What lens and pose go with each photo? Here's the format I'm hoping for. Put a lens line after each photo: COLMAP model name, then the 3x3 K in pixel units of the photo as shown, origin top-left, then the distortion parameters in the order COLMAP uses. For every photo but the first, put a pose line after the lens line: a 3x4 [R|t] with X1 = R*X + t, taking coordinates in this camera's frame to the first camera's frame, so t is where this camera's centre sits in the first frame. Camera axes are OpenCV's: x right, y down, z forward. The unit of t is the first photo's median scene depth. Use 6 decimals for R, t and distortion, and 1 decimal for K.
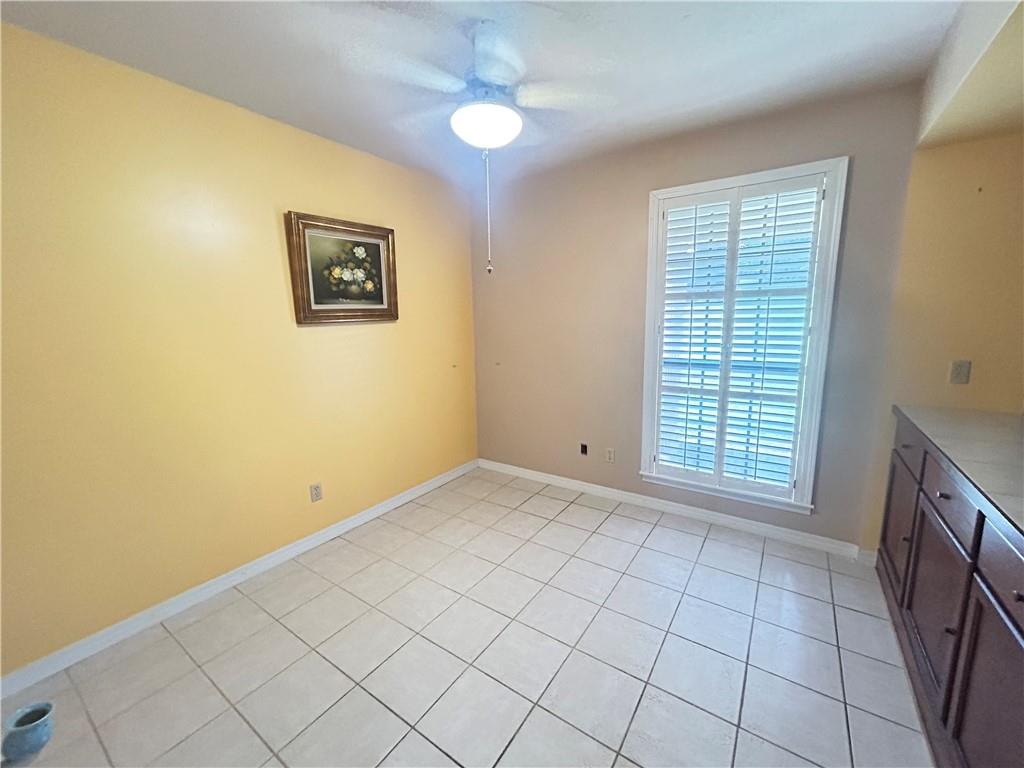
lens RADIAL K [[415.4, 0, 514.7], [0, 415.4, 384.1], [0, 0, 1]] dist [-0.000907, 0.001897]
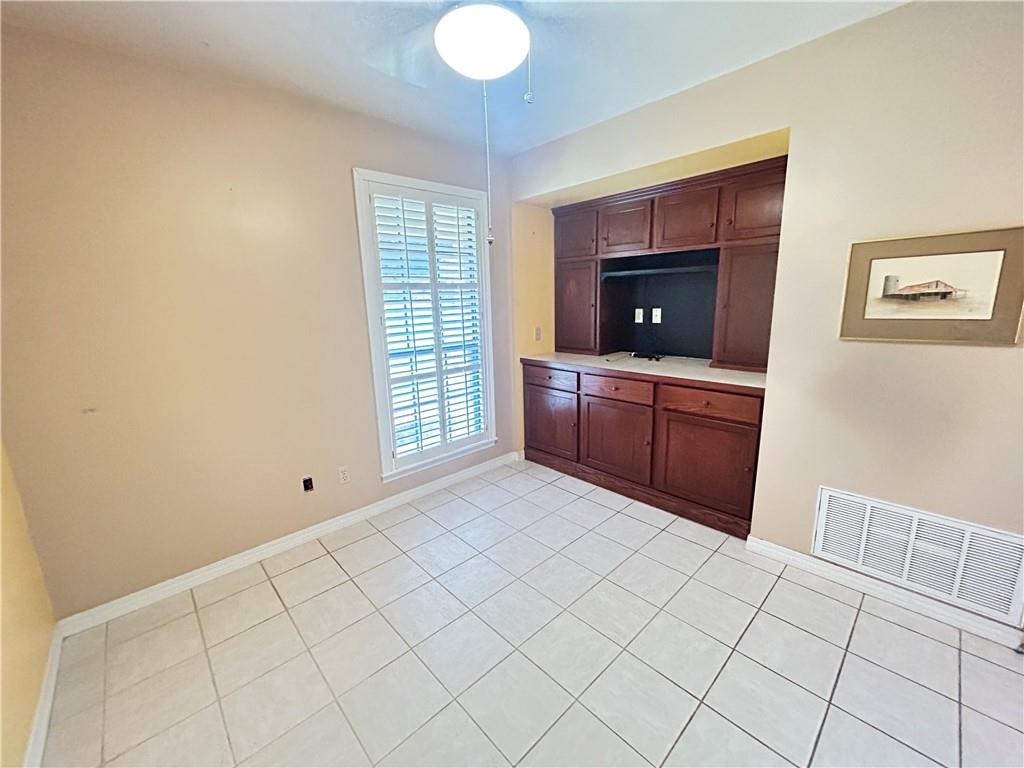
lens RADIAL K [[415.4, 0, 513.7], [0, 415.4, 384.1], [0, 0, 1]] dist [-0.000907, 0.001897]
pose [[0.218025, -0.189611, 0.957347, -0.527008], [0.187975, 0.970736, 0.149454, -0.076866], [-0.957669, 0.147372, 0.247287, 0.503433]]
